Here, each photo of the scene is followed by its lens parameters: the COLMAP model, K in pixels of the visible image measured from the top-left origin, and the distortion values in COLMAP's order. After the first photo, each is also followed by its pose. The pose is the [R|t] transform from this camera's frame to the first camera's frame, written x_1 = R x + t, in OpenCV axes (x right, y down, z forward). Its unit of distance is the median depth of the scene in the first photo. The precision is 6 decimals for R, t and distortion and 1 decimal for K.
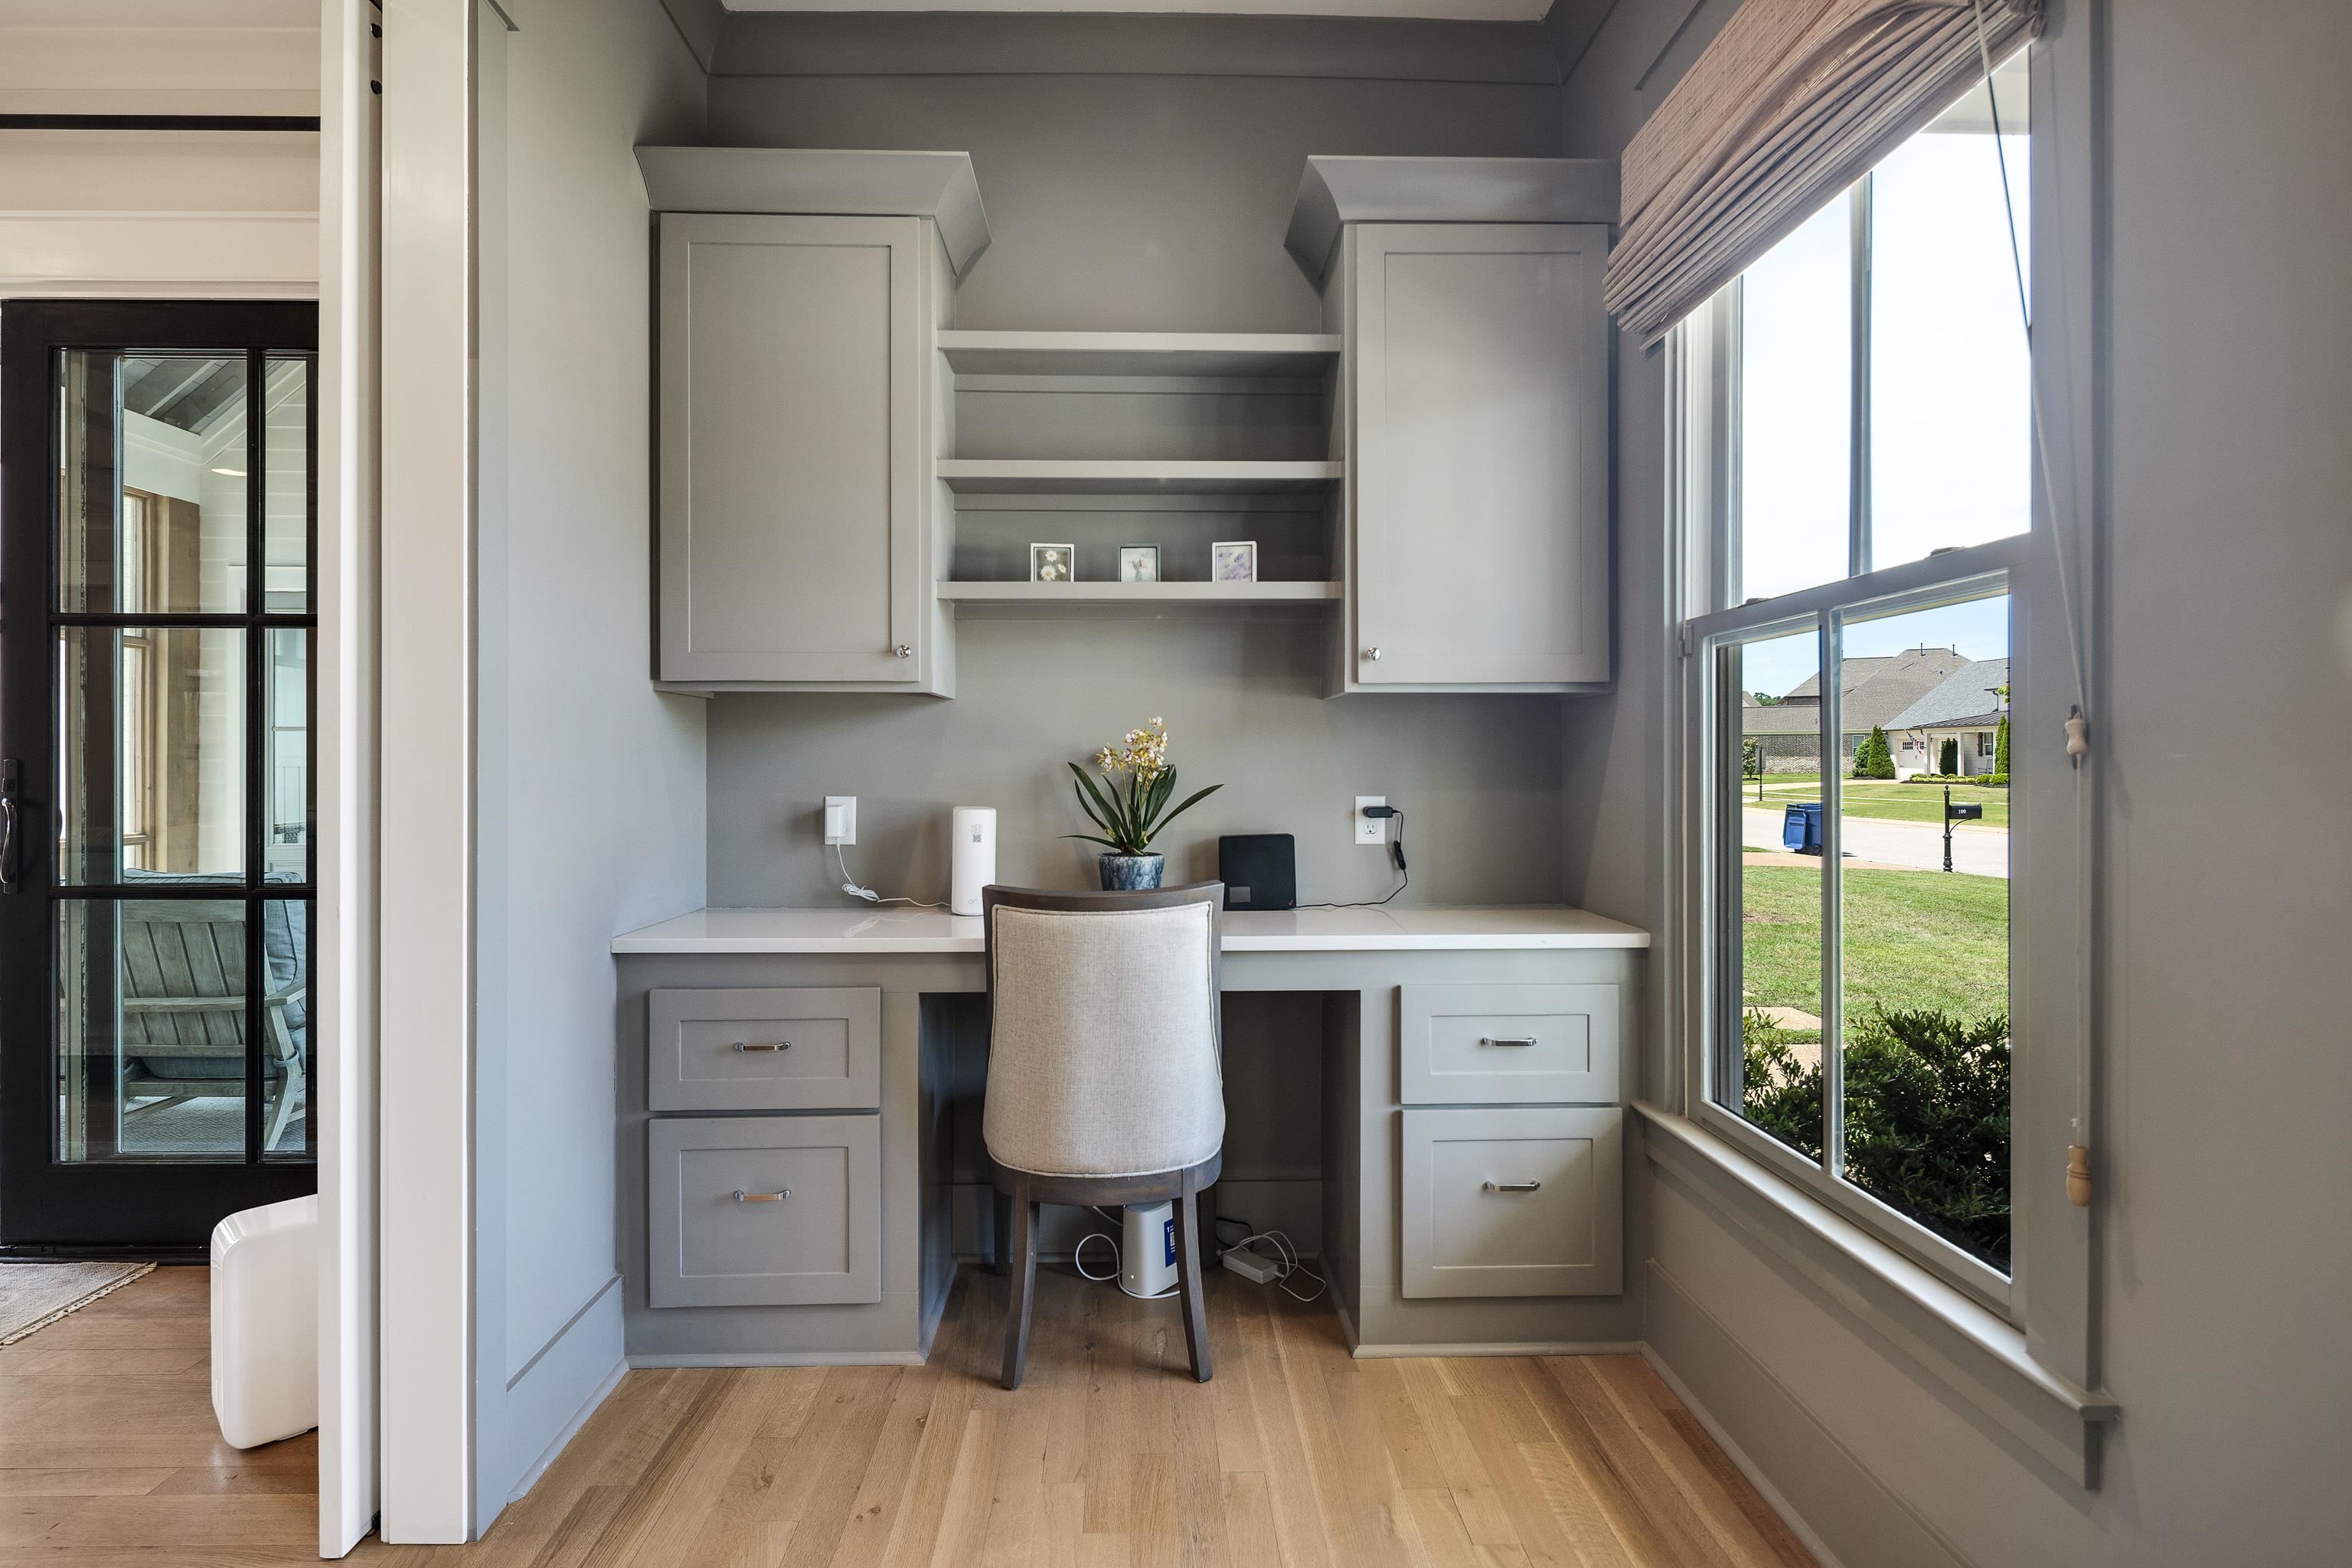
lens RADIAL K [[1136.5, 0, 1167.6], [0, 1136.5, 765.5], [0, 0, 1]] dist [0.001610, -0.000842]
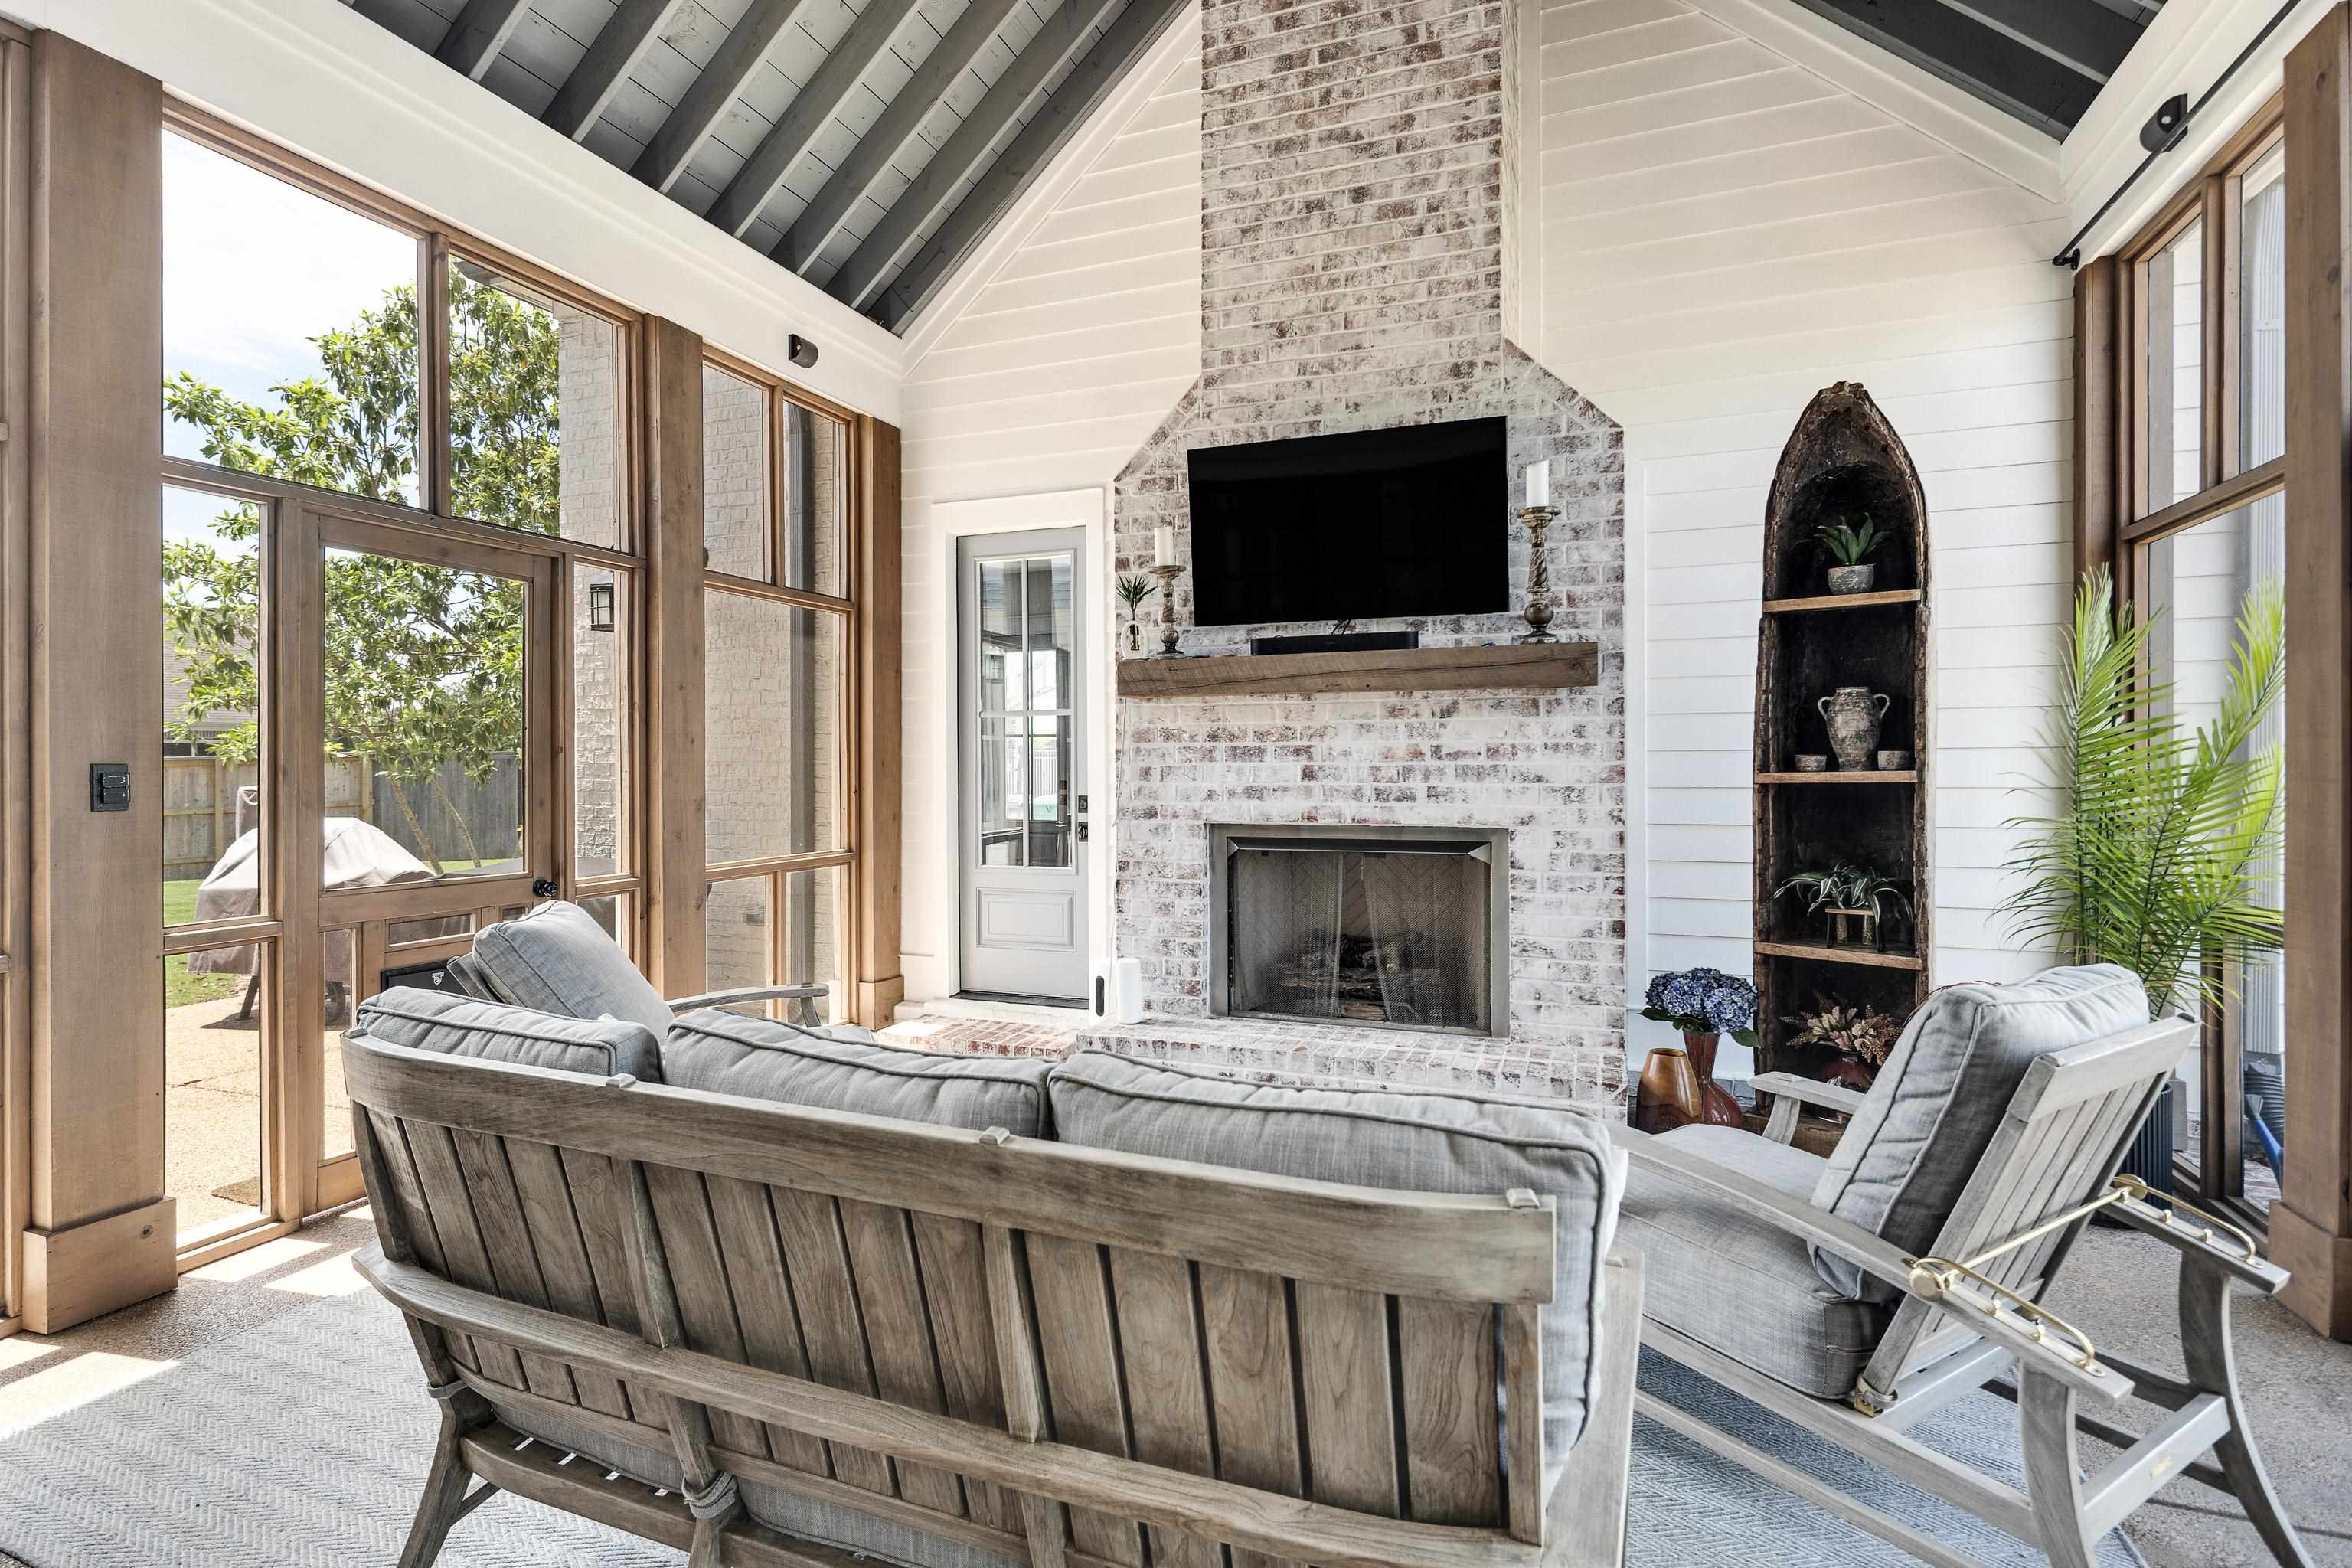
lens RADIAL K [[1136.5, 0, 1160.8], [0, 1136.5, 770.4], [0, 0, 1]] dist [0.001610, -0.000842]
pose [[0.921748, -0.002128, -0.387783, -0.401139], [0.003494, 0.999990, 0.002816, 0.002924], [0.387773, -0.003951, 0.921746, 0.364923]]
